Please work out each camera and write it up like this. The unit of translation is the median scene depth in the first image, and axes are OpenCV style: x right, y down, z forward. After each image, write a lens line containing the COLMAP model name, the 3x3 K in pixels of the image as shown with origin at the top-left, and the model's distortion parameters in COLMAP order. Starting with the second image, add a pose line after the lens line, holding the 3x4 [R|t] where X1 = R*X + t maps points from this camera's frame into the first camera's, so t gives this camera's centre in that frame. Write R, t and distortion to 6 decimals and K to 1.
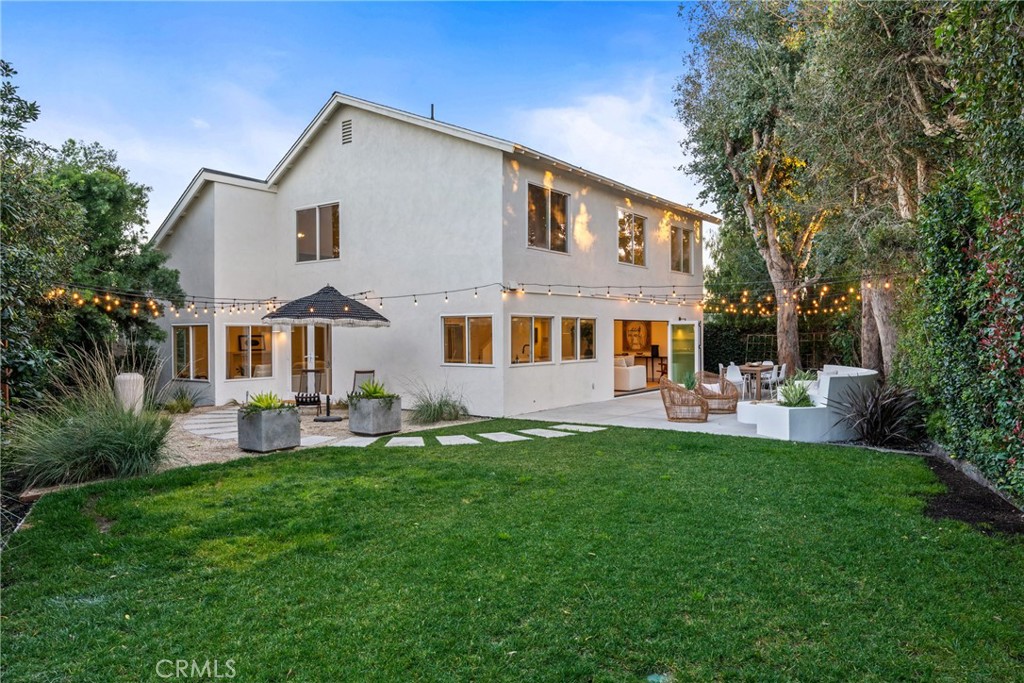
lens RADIAL K [[682.9, 0, 511.9], [0, 682.9, 331.7], [0, 0, 1]] dist [-0.001431, 0.000383]
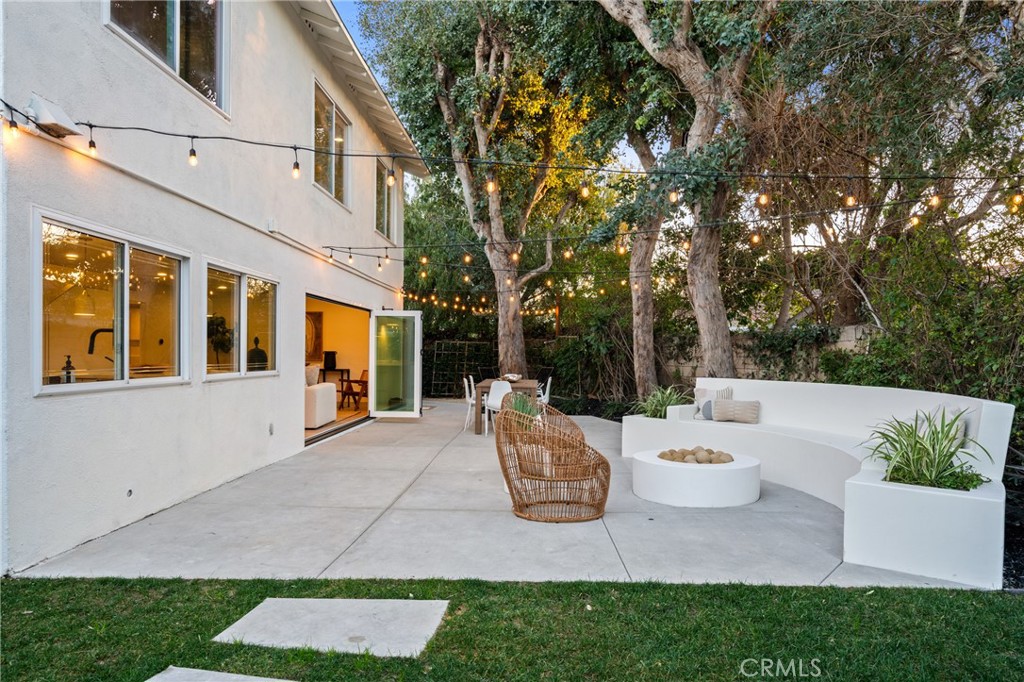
lens RADIAL K [[639.1, 0, 514.5], [0, 639.1, 367.4], [0, 0, 1]] dist [-0.000365, 0.000434]
pose [[0.822013, -0.000483, 0.569469, 0.005925], [-0.014838, 0.999642, 0.022267, 0.019782], [-0.569276, -0.026753, 0.821711, 0.423067]]
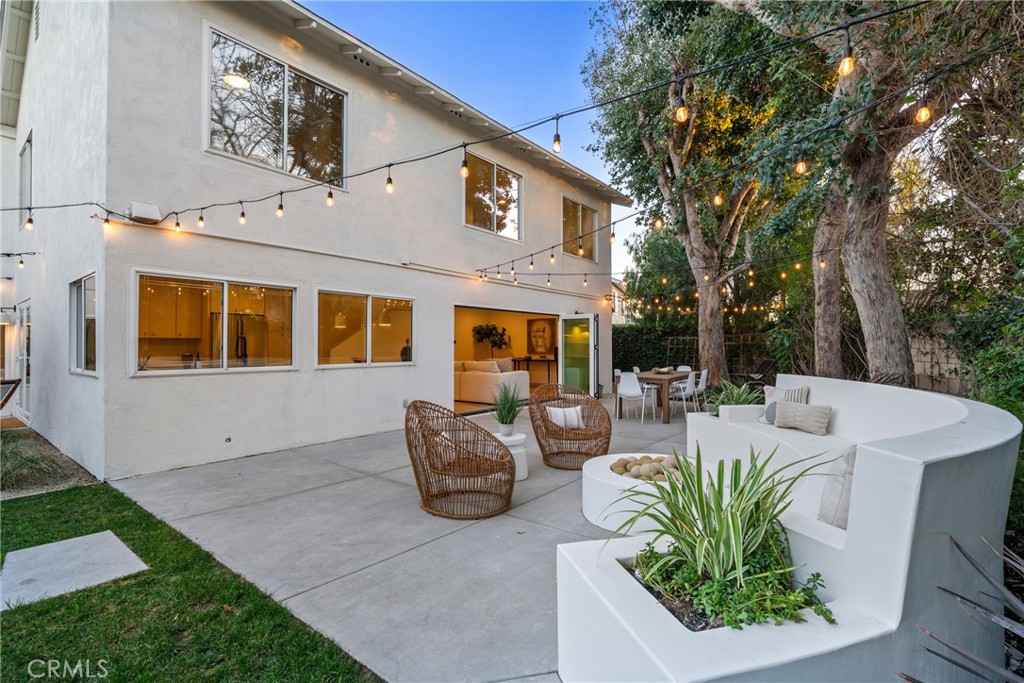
lens RADIAL K [[460.1, 0, 512.0], [0, 460.1, 341.5], [0, 0, 1]] dist [-0.000490, -0.000002]
pose [[0.999508, 0.001630, -0.031307, 0.179584], [-0.001867, 0.999970, -0.007521, 0.018146], [0.031294, 0.007576, 0.999482, 0.433287]]
